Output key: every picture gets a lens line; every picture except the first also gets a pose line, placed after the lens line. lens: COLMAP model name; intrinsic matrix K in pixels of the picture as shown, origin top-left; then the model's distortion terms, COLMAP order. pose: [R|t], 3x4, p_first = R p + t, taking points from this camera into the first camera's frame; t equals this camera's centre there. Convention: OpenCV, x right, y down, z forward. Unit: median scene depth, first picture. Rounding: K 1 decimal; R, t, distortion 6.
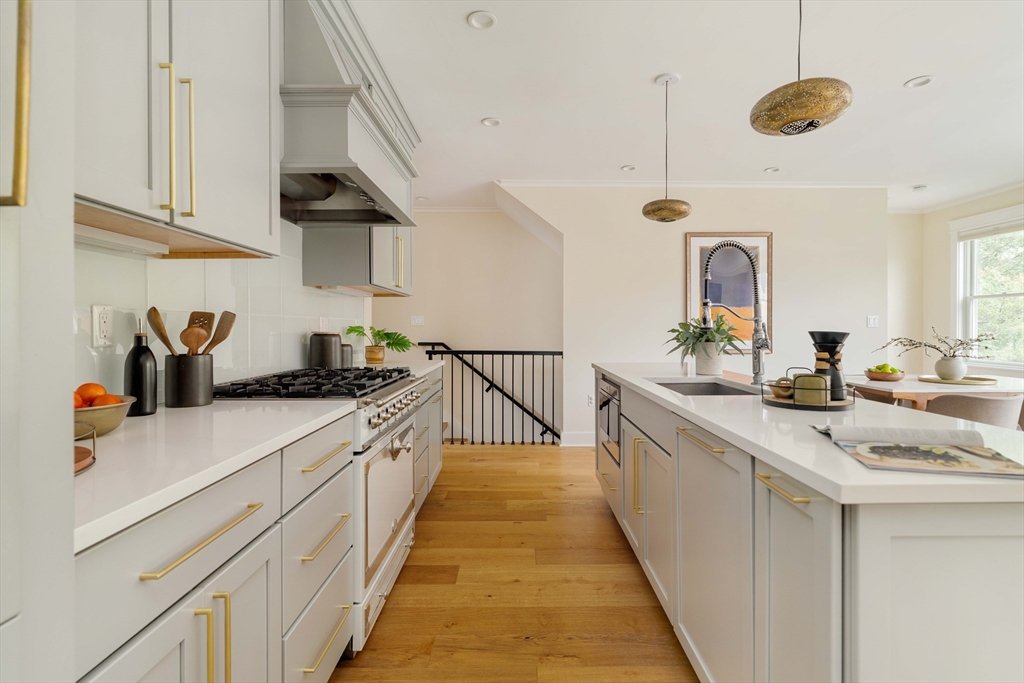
lens RADIAL K [[508.1, 0, 521.1], [0, 508.1, 327.4], [0, 0, 1]] dist [-0.013681, -0.000294]
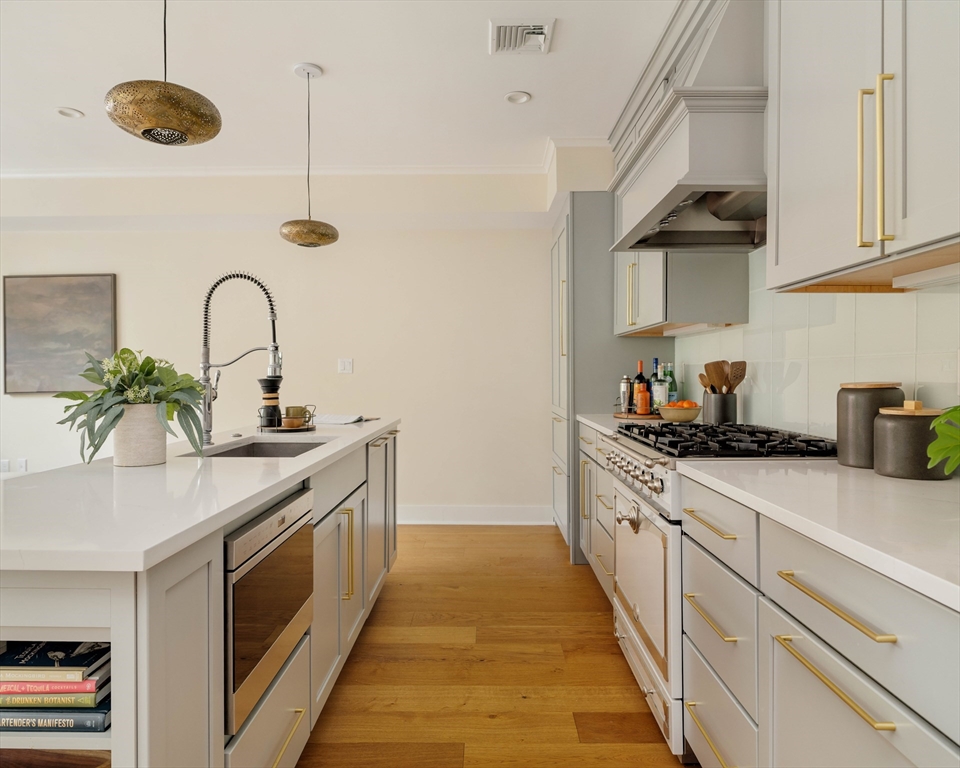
lens RADIAL K [[644.4, 0, 478.3], [0, 644.4, 386.2], [0, 0, 1]] dist [-0.034650, -0.002033]
pose [[-0.999851, 0.000511, 0.017260, -0.002171], [0.000991, 0.999612, 0.027839, -0.012607], [-0.017239, 0.027852, -0.999463, 1.299475]]
